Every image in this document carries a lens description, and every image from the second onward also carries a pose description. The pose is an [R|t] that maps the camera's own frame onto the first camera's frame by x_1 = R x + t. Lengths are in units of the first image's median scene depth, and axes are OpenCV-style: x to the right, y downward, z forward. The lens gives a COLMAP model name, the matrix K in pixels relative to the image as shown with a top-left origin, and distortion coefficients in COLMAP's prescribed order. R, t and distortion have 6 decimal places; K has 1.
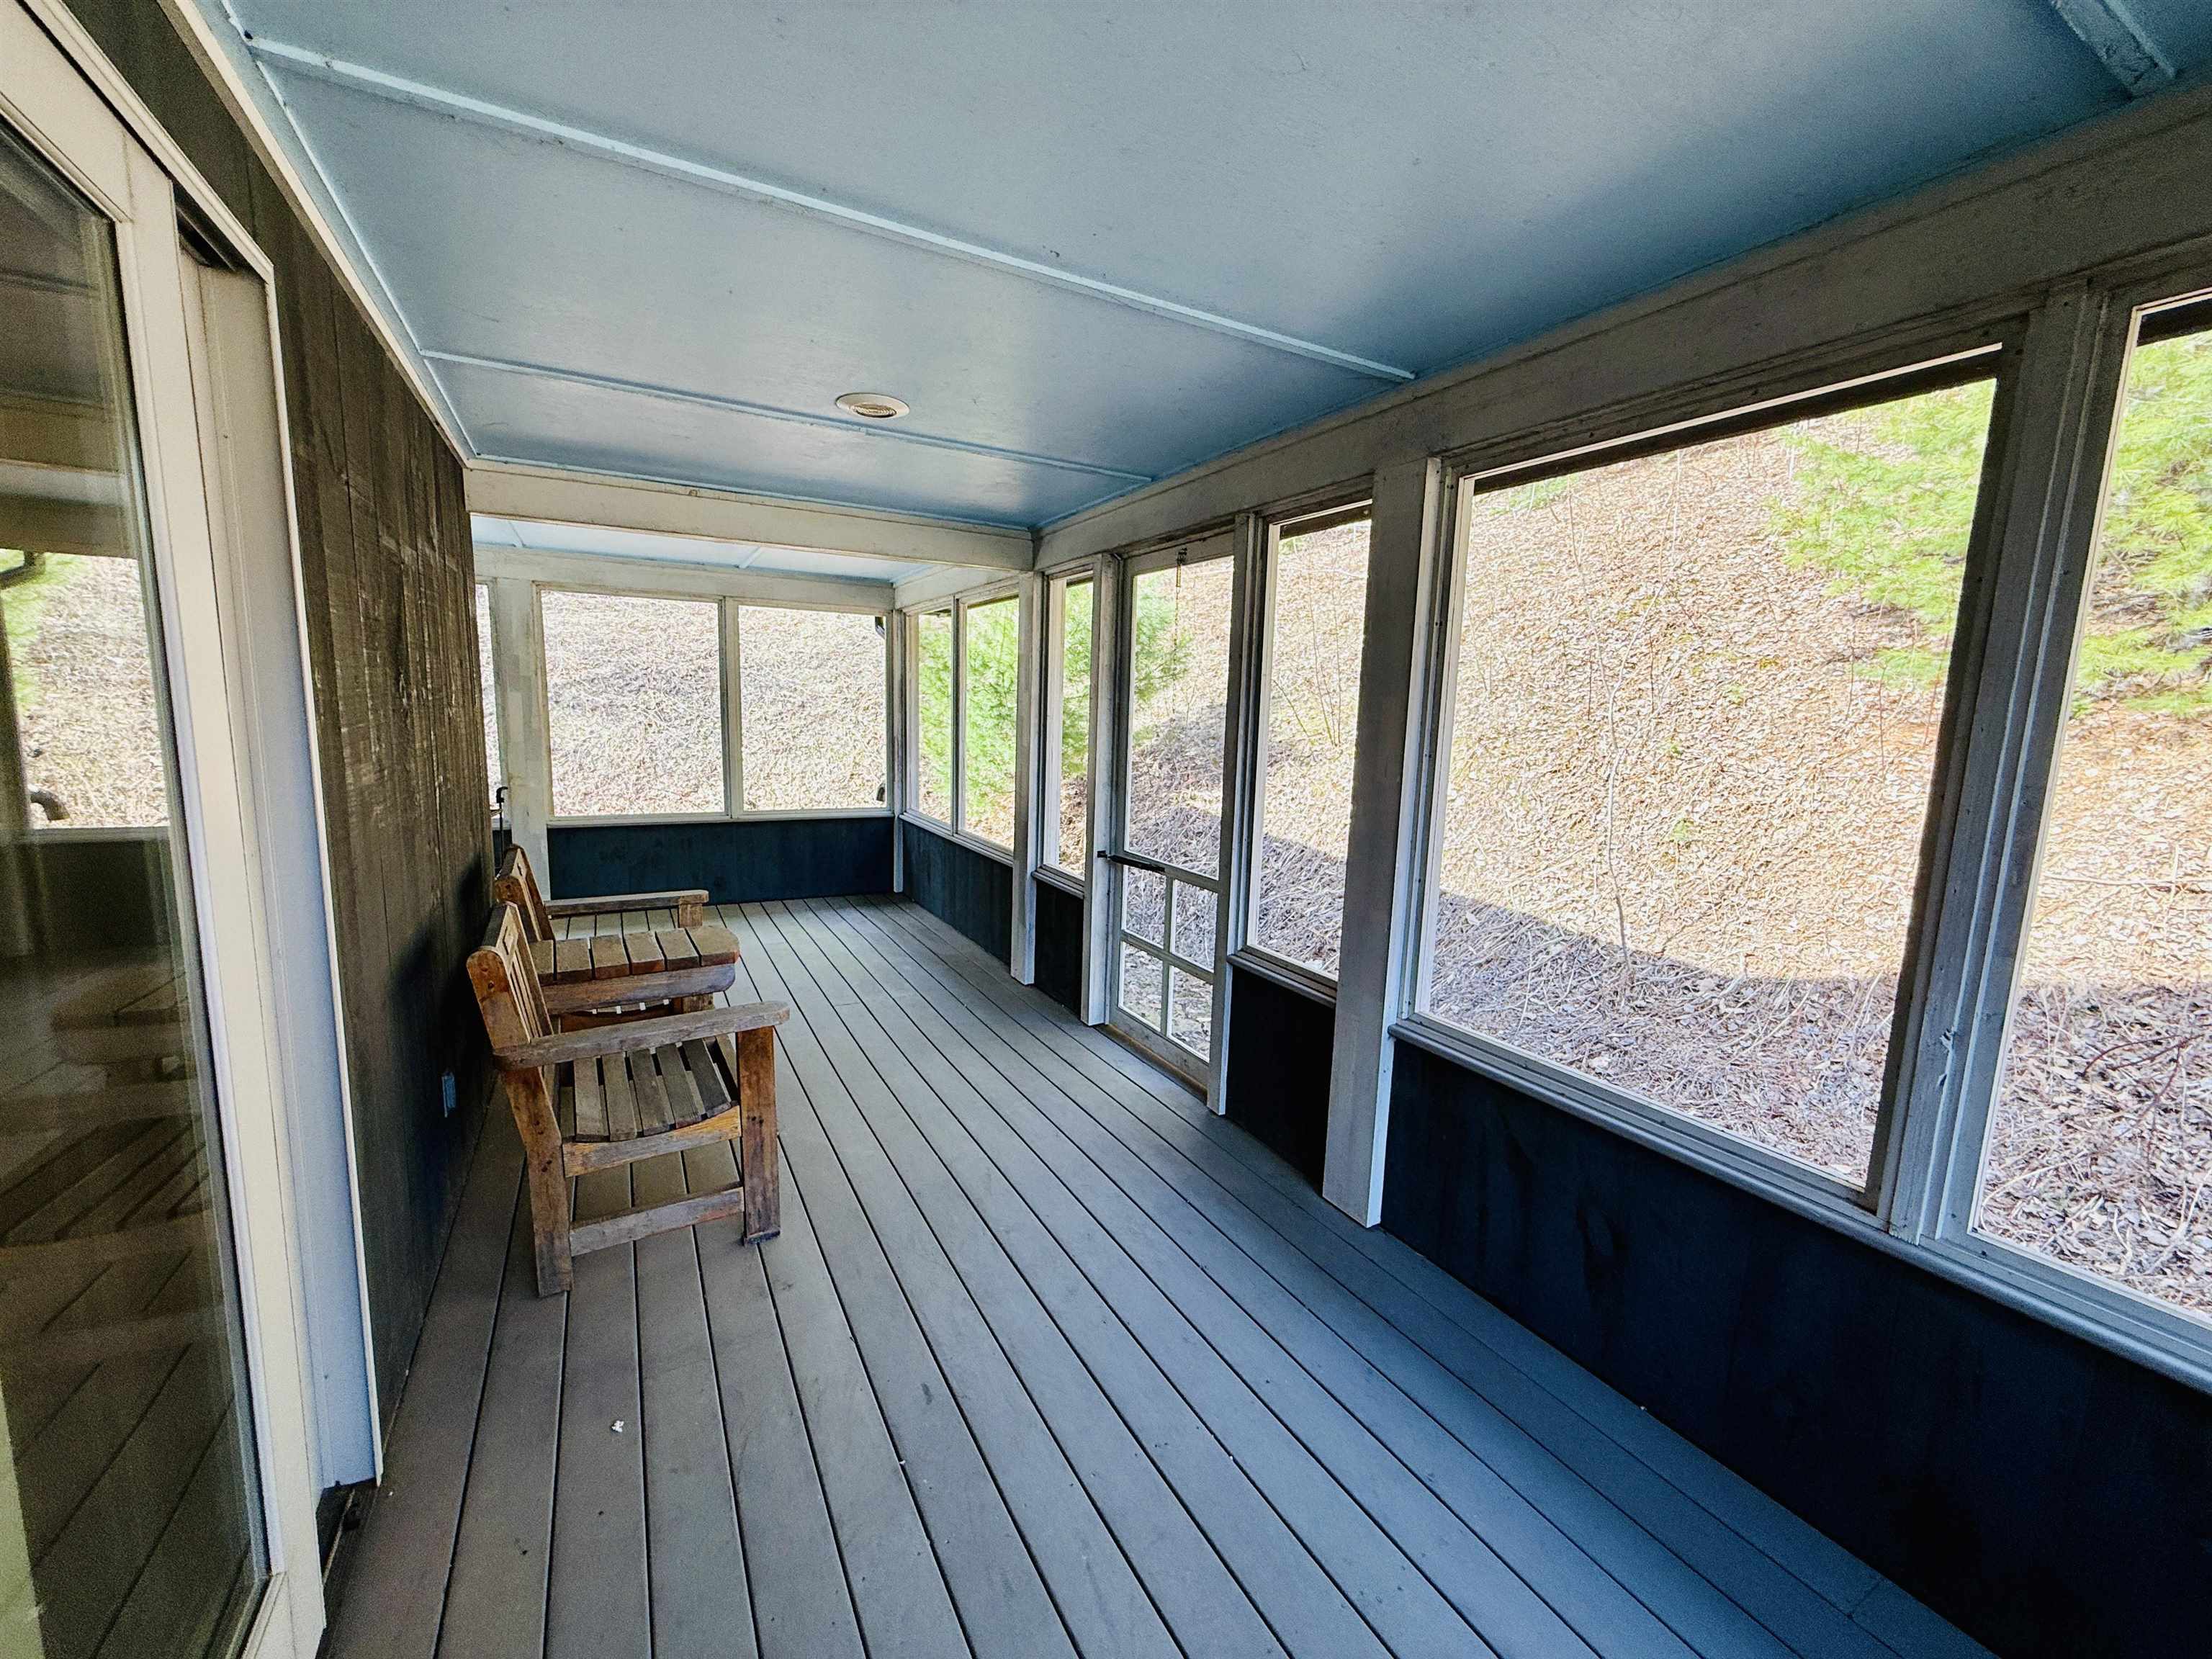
lens RADIAL K [[879.3, 0, 1100.4], [0, 879.3, 825.1], [0, 0, 1]] dist [-0.000865, 0.000157]
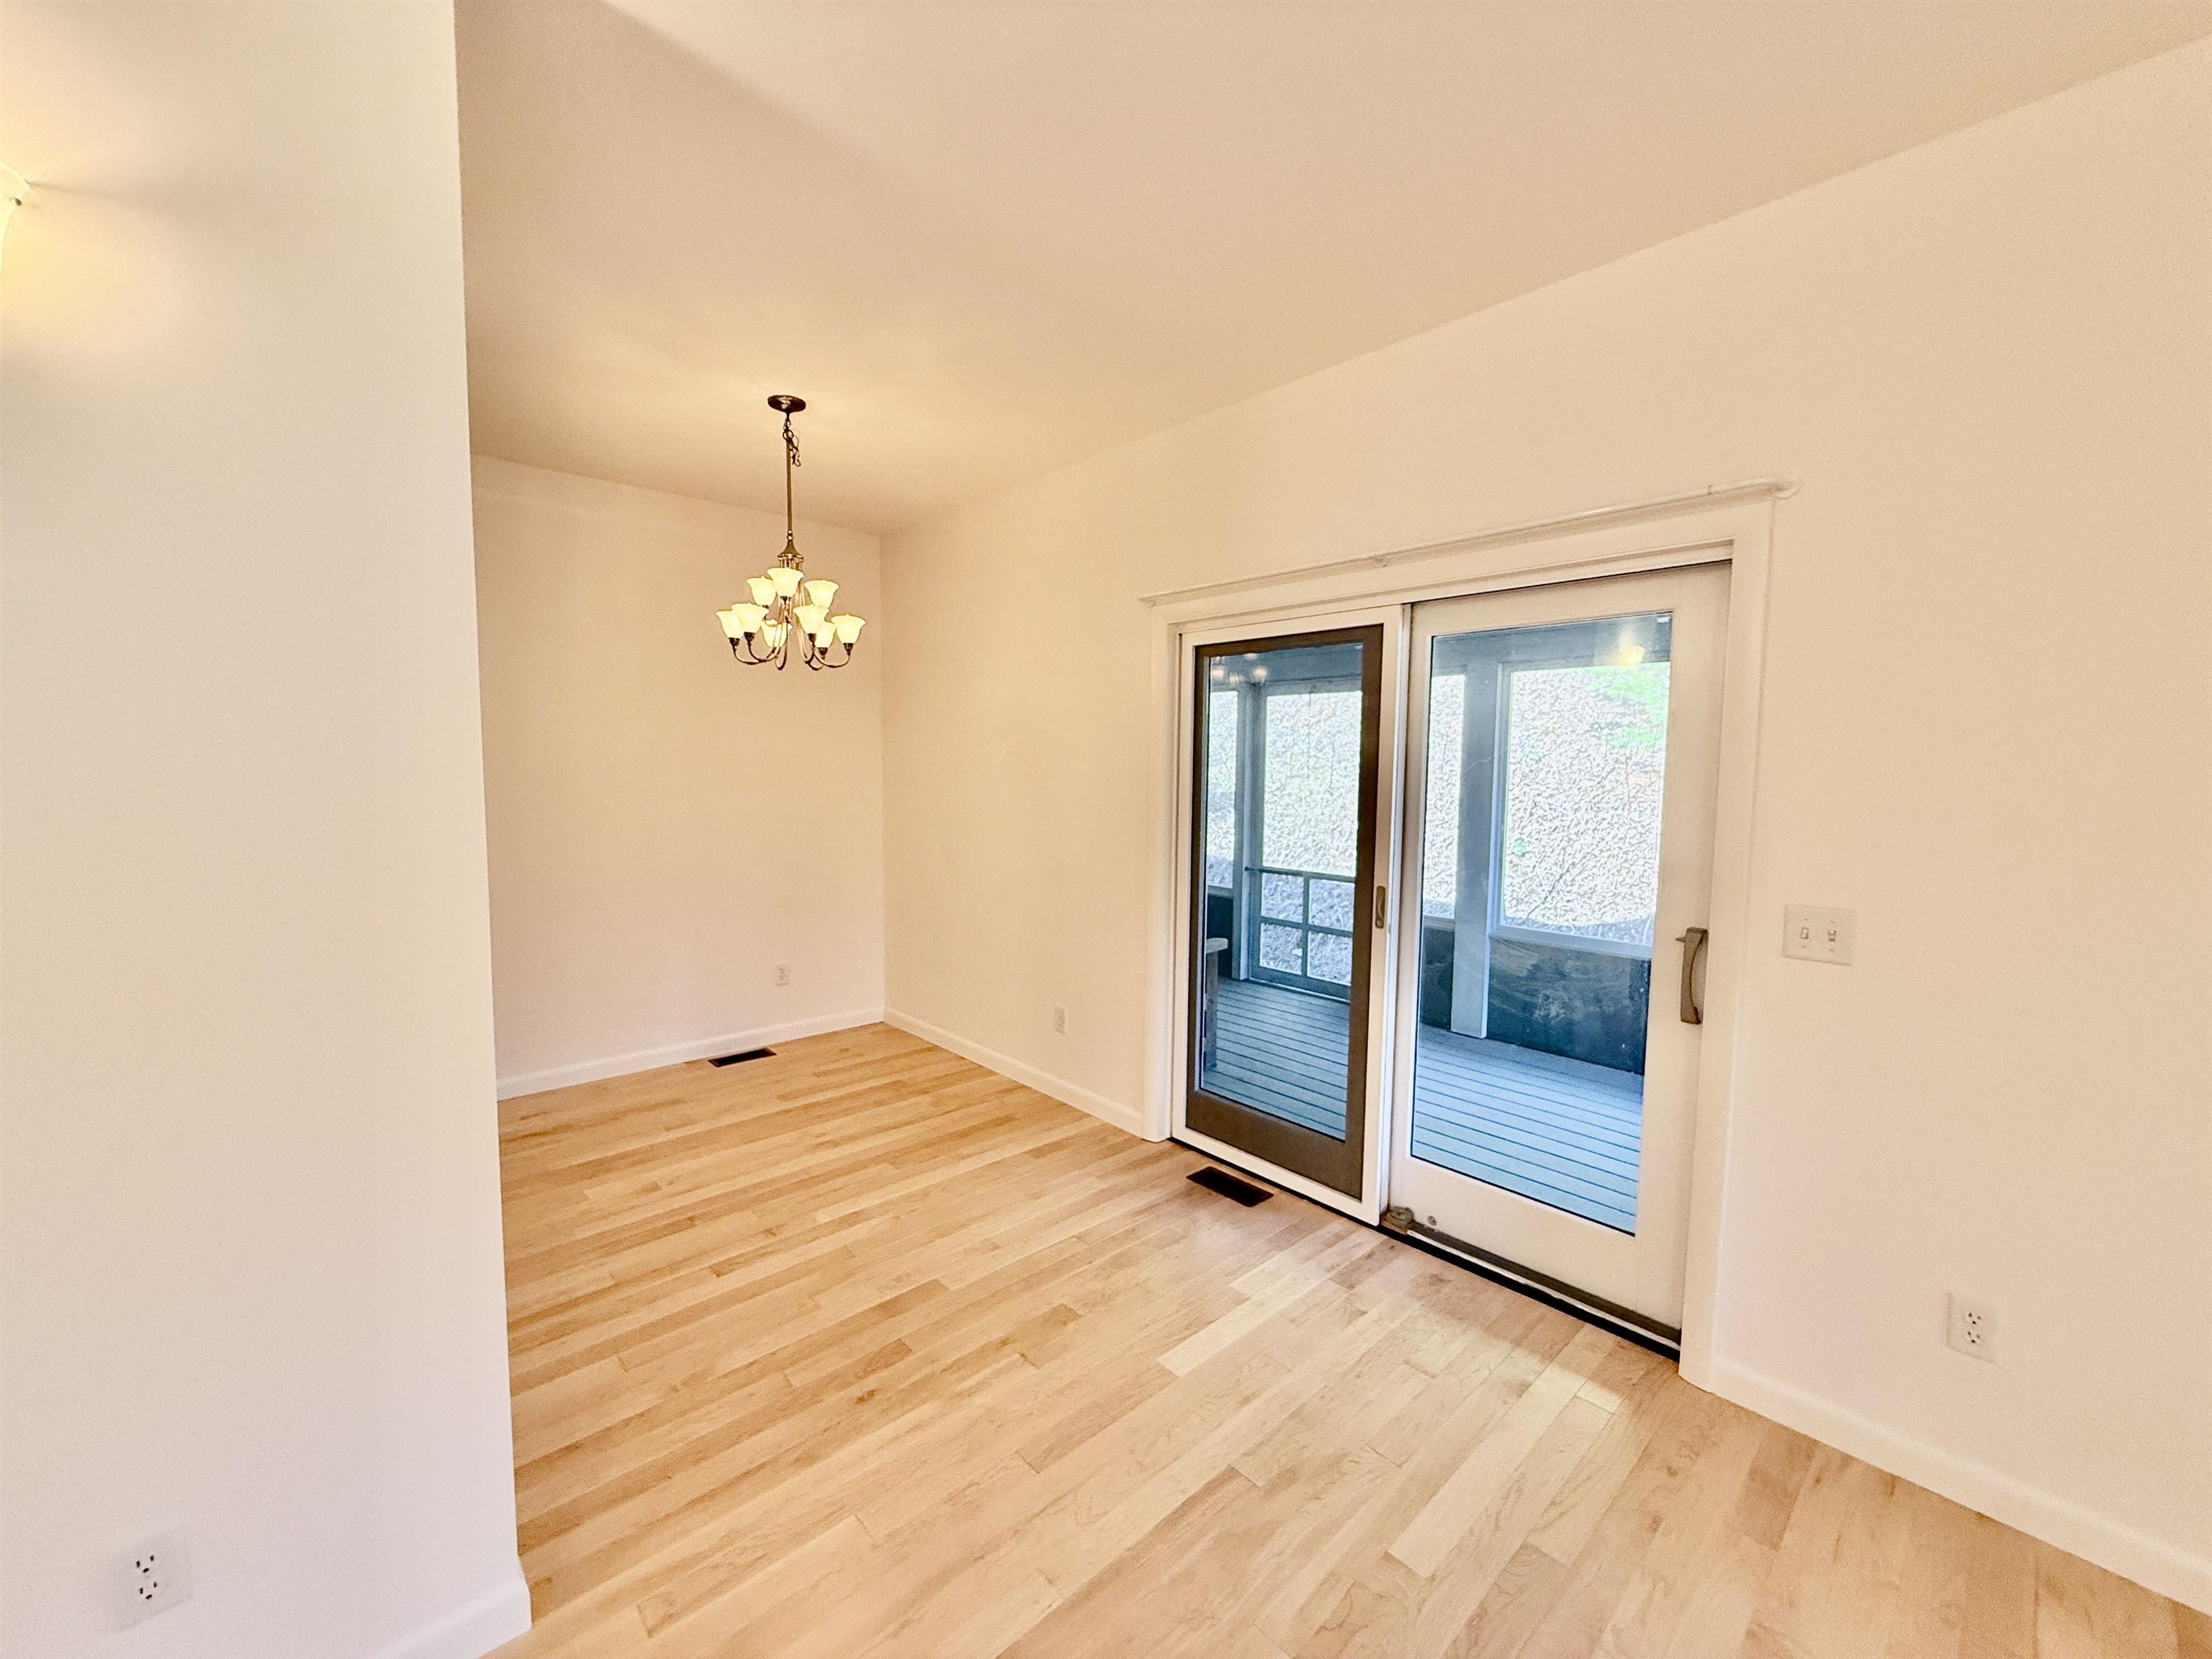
lens RADIAL K [[879.3, 0, 1104.9], [0, 879.3, 836.0], [0, 0, 1]] dist [-0.000865, 0.000157]
pose [[0.970152, -0.039913, 0.239189, -0.614897], [0.051926, 0.997675, -0.044135, 0.030525], [-0.236871, 0.055238, 0.969970, -0.467561]]
